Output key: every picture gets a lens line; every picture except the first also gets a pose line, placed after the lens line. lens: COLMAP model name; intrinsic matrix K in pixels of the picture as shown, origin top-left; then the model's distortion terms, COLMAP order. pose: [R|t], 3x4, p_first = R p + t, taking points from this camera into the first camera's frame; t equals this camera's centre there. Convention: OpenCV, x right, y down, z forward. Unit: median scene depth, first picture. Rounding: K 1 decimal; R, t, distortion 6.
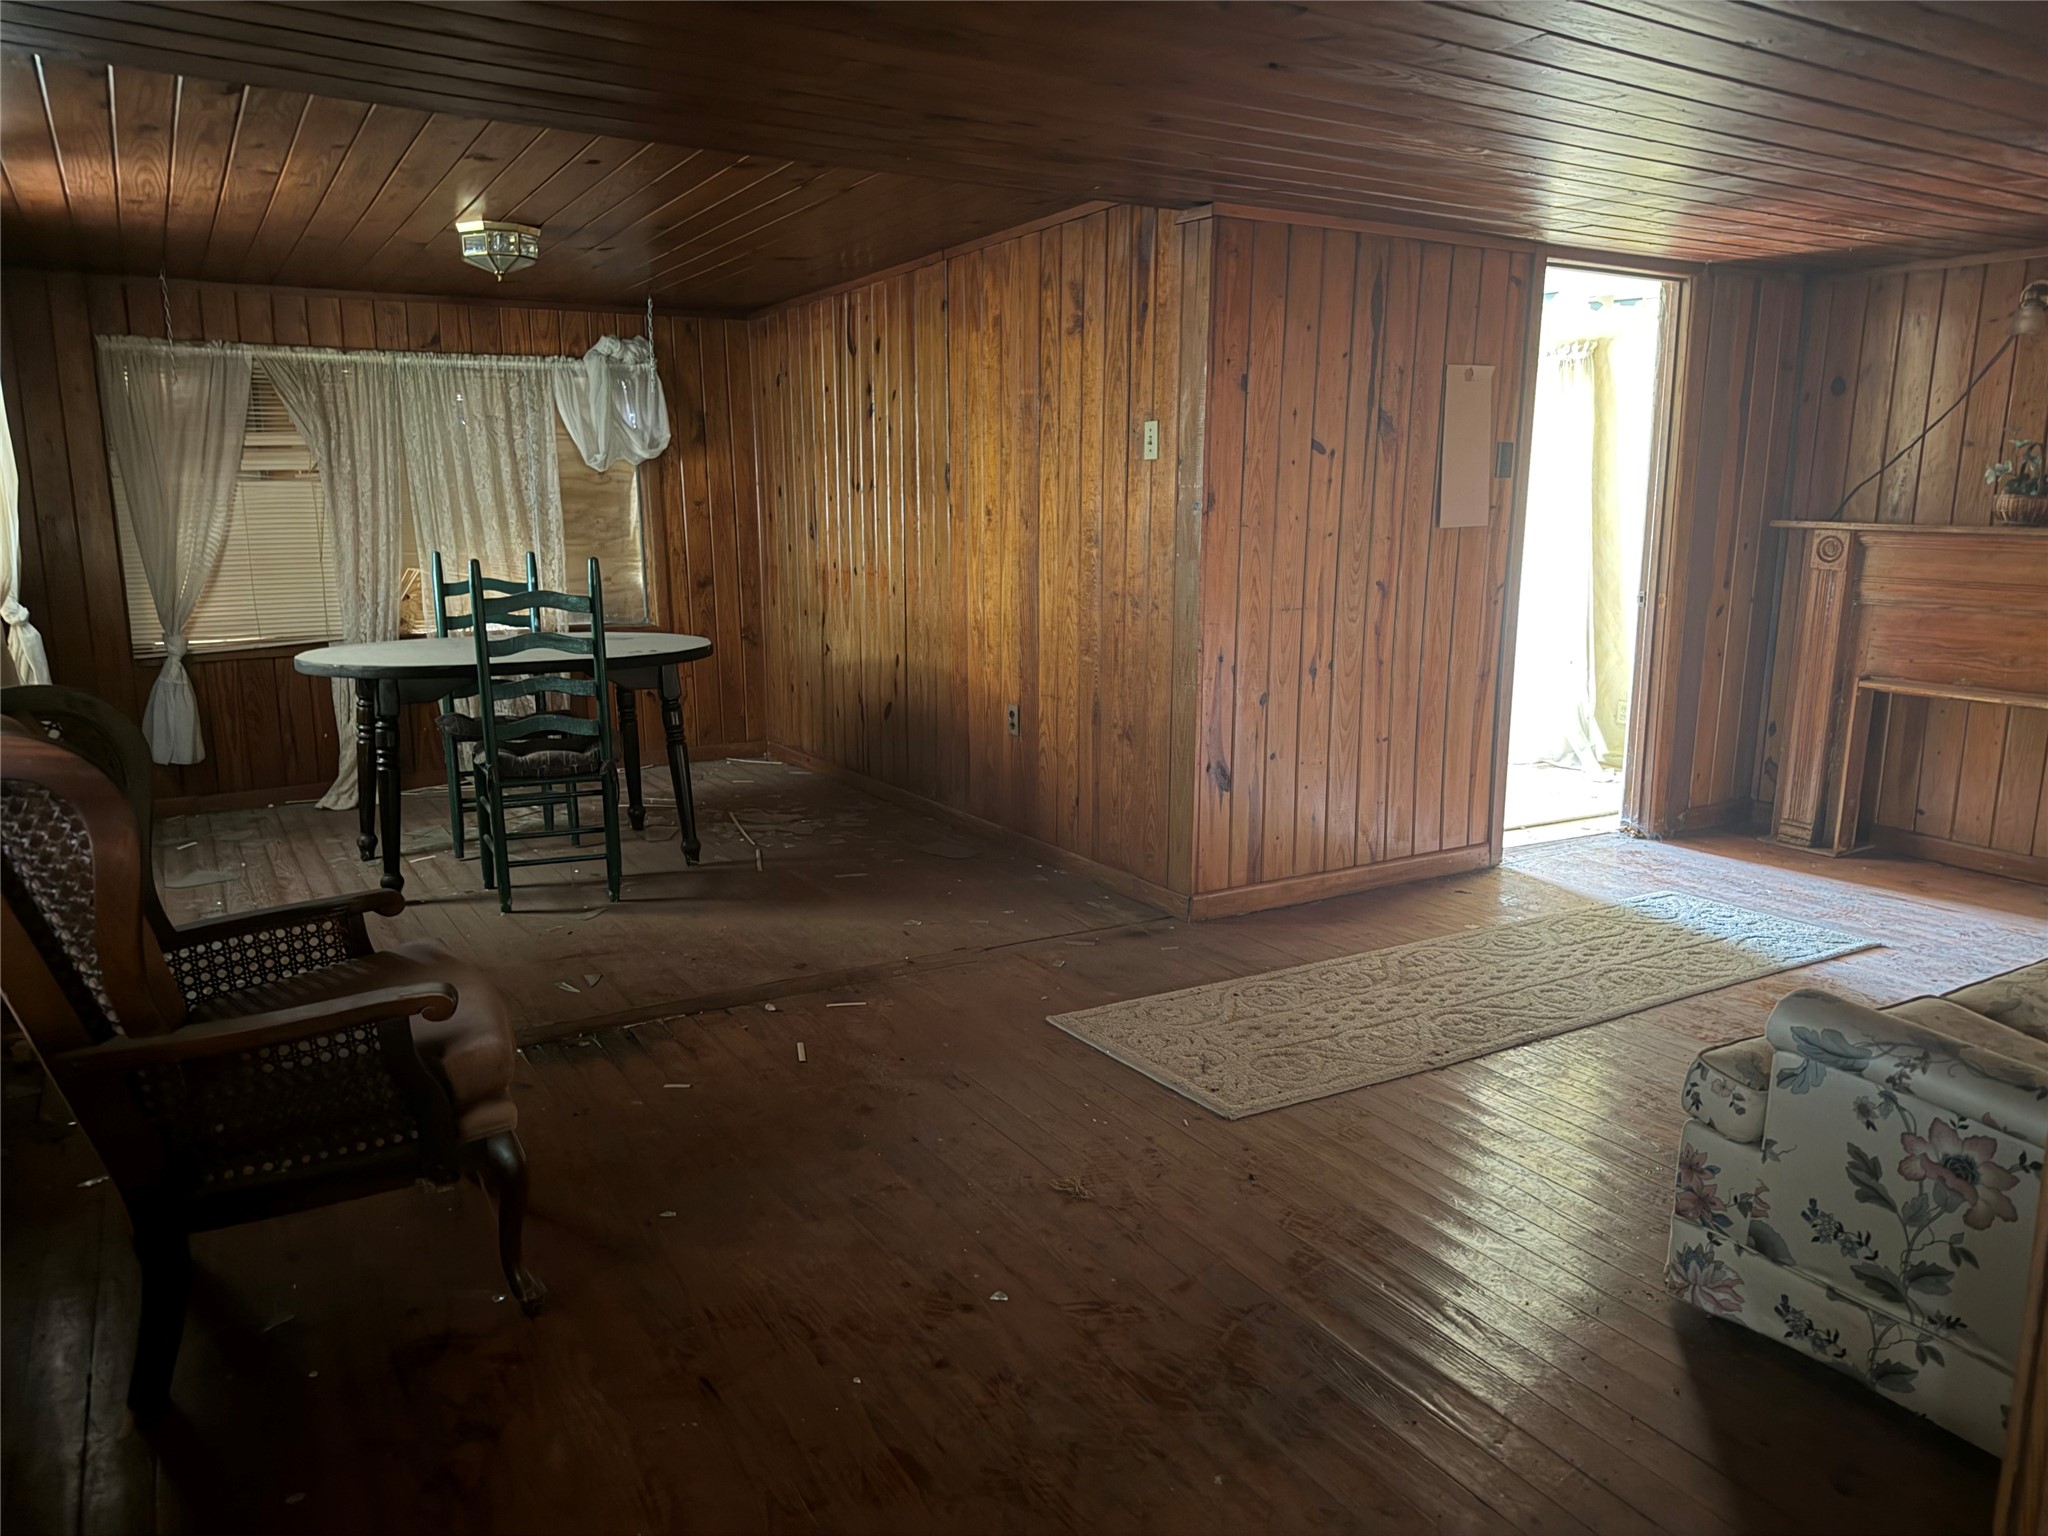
lens RADIAL K [[1437.7, 0, 1032.7], [0, 1437.7, 761.9], [0, 0, 1]] dist [0.031566, -0.031562]
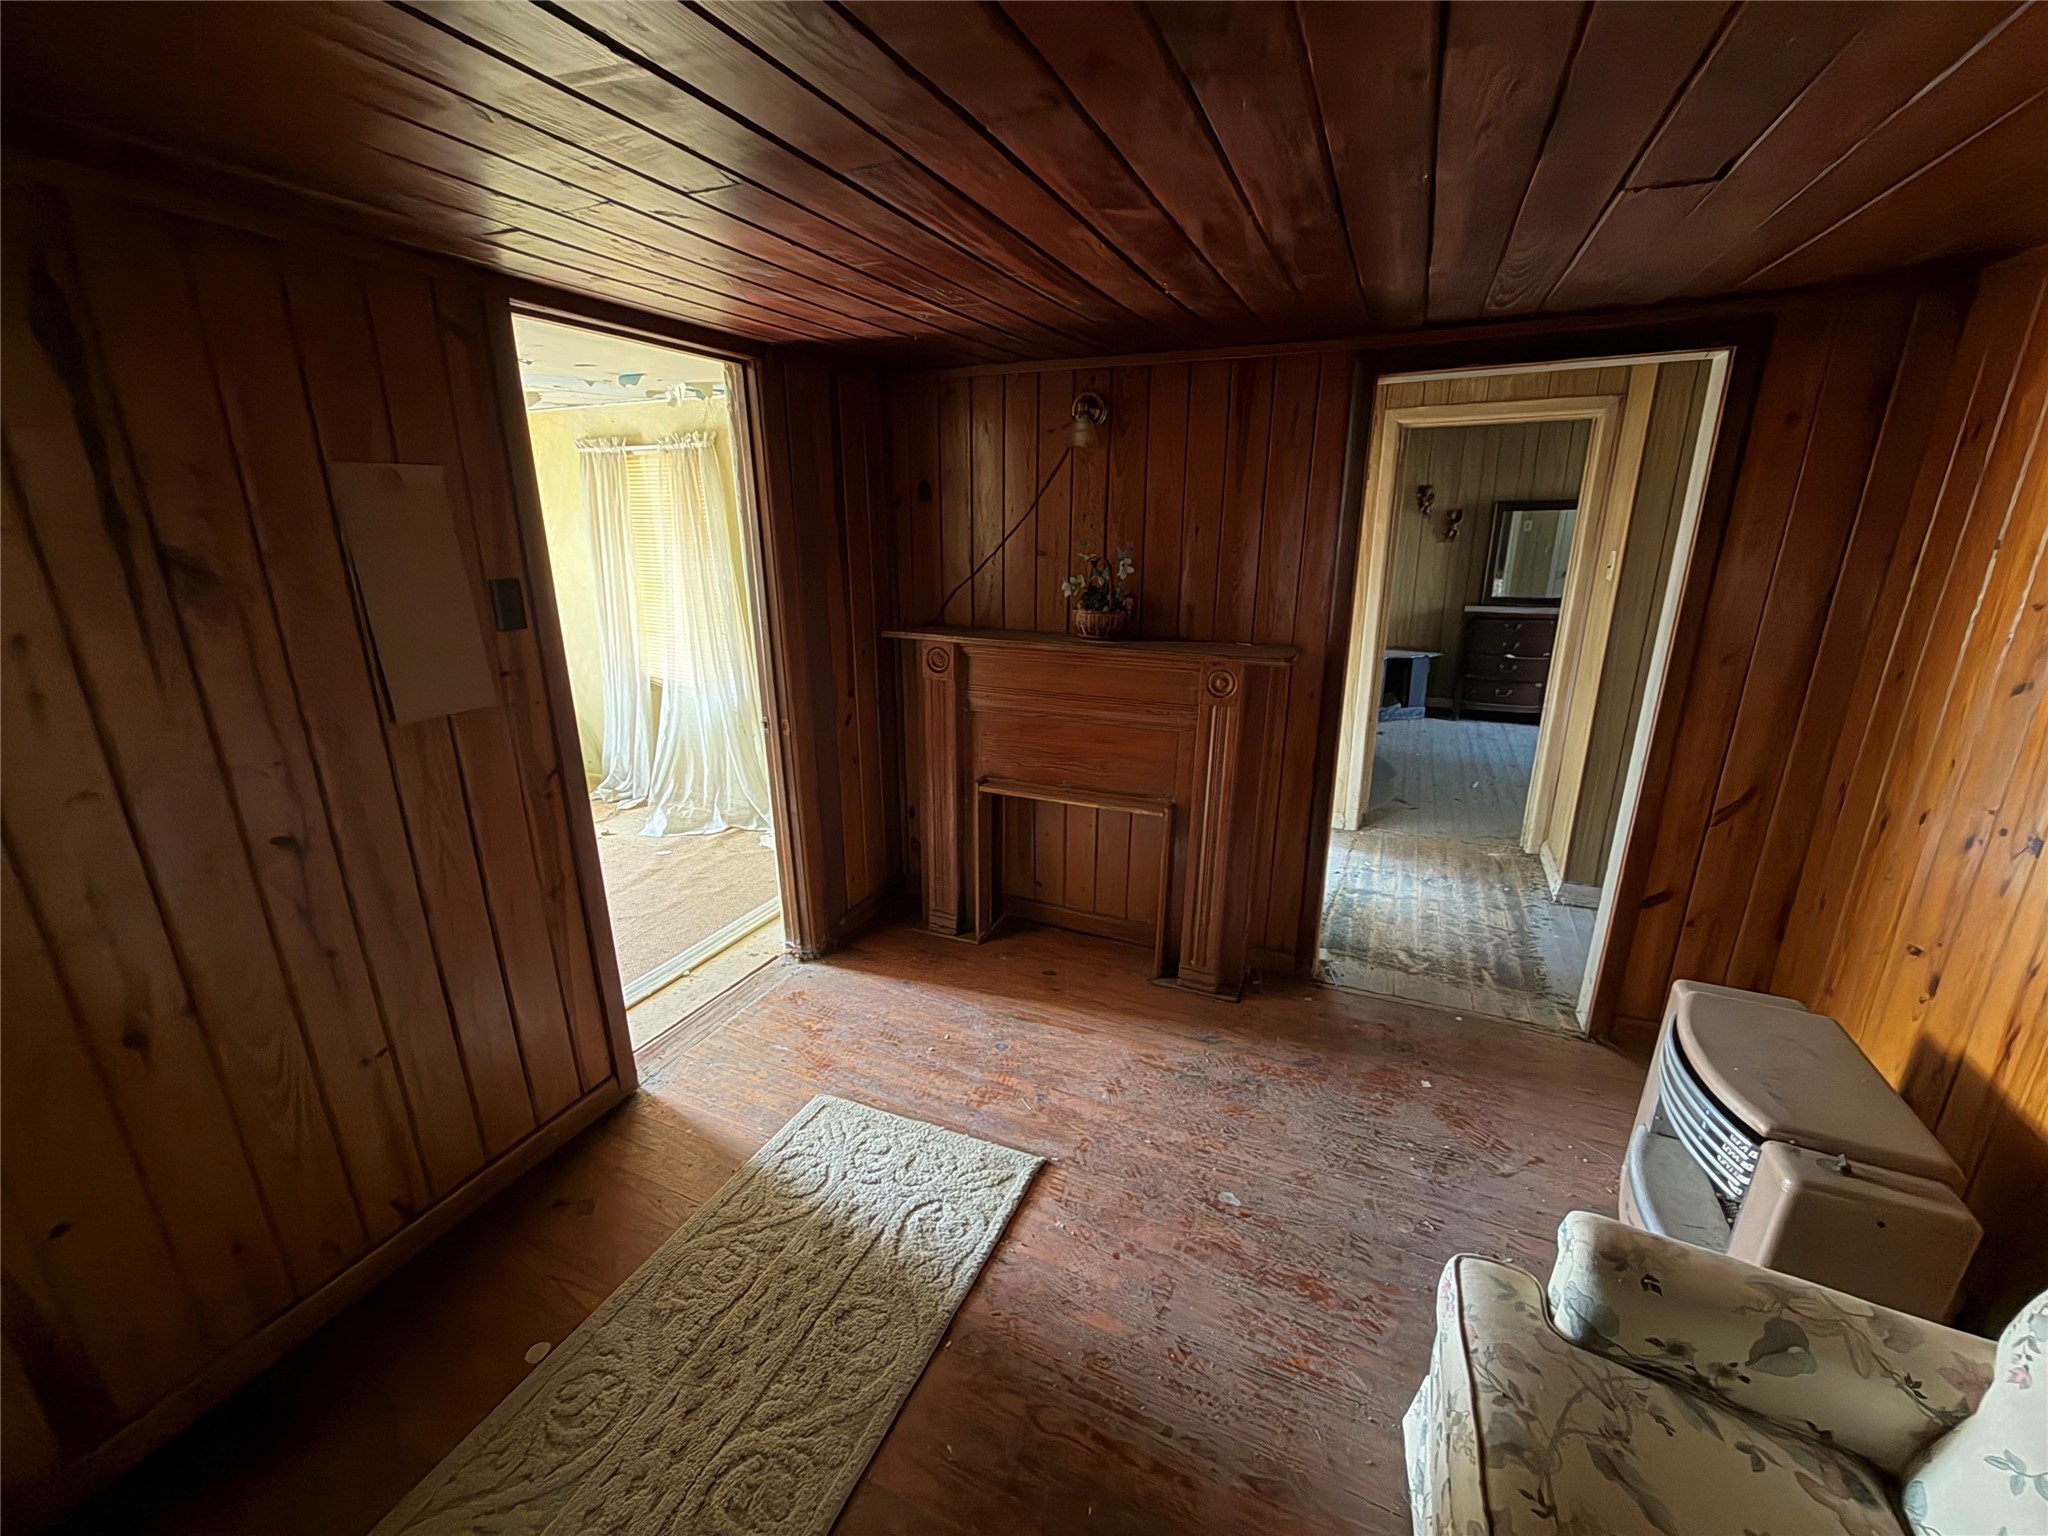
lens RADIAL K [[823.9, 0, 1018.7], [0, 823.9, 763.2], [0, 0, 1]] dist [-0.004182, 0.001257]
pose [[0.827865, -0.167032, 0.535481, 0.287265], [0.110406, 0.984483, 0.136398, -0.152093], [-0.549954, -0.053799, 0.833460, 0.503424]]
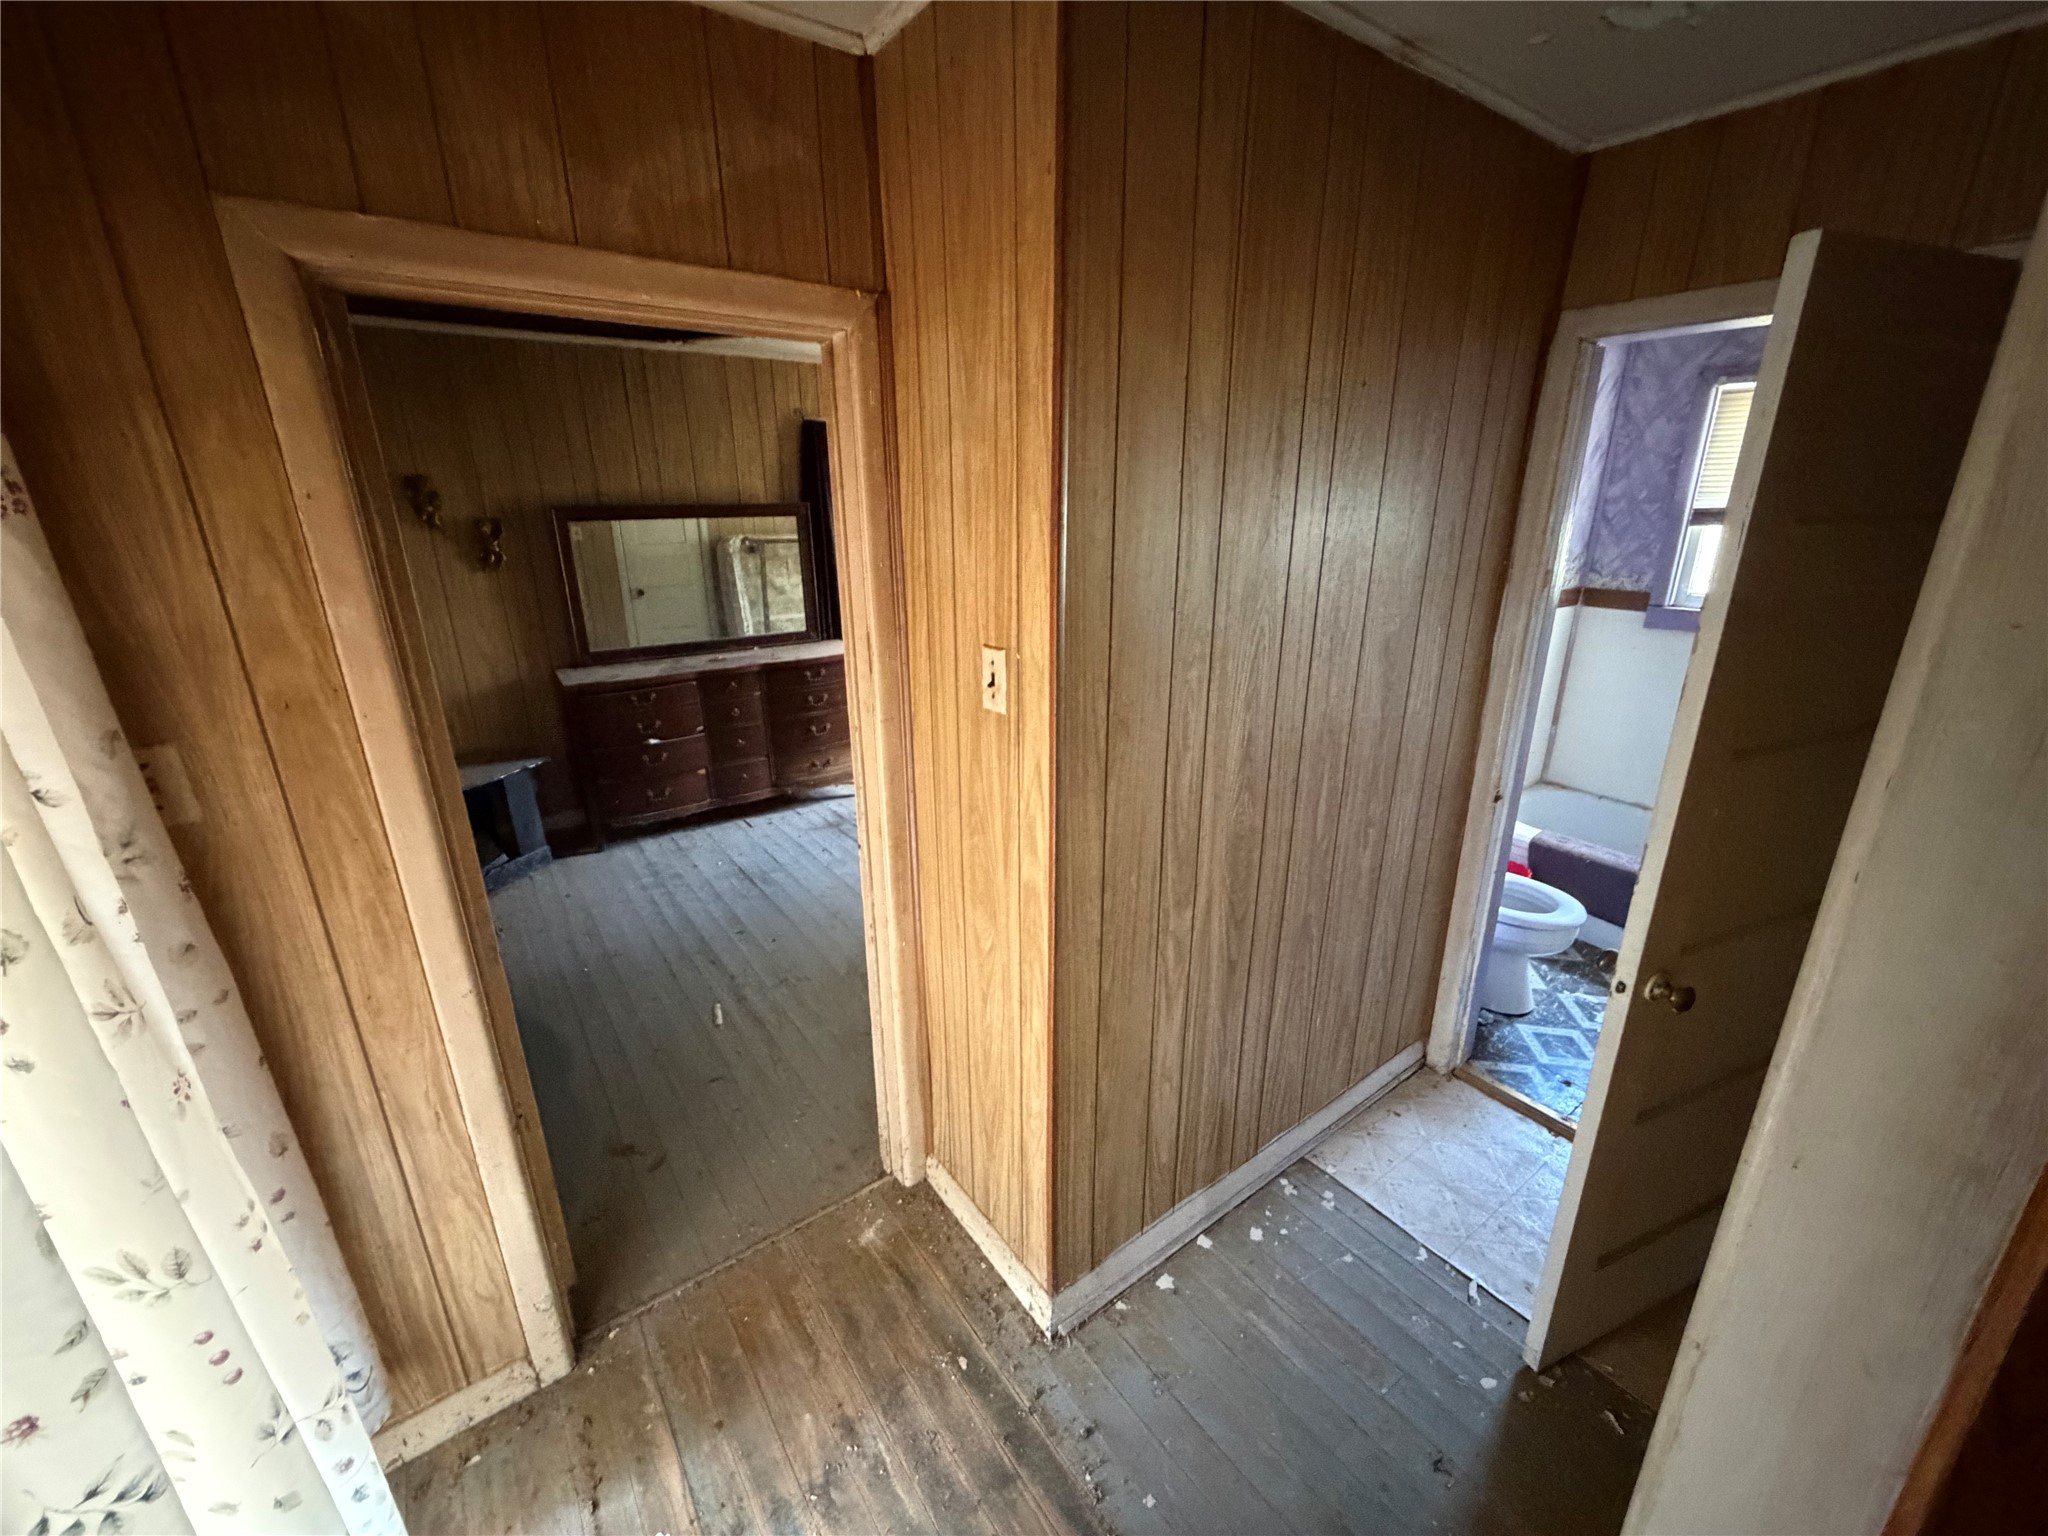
lens RADIAL K [[823.9, 0, 1025.7], [0, 823.9, 765.5], [0, 0, 1]] dist [-0.004182, 0.001257]
pose [[-0.090556, -0.303222, 0.948607, 0.576323], [0.187835, 0.930225, 0.315277, -0.197356], [-0.978017, 0.206732, -0.027282, 0.682124]]
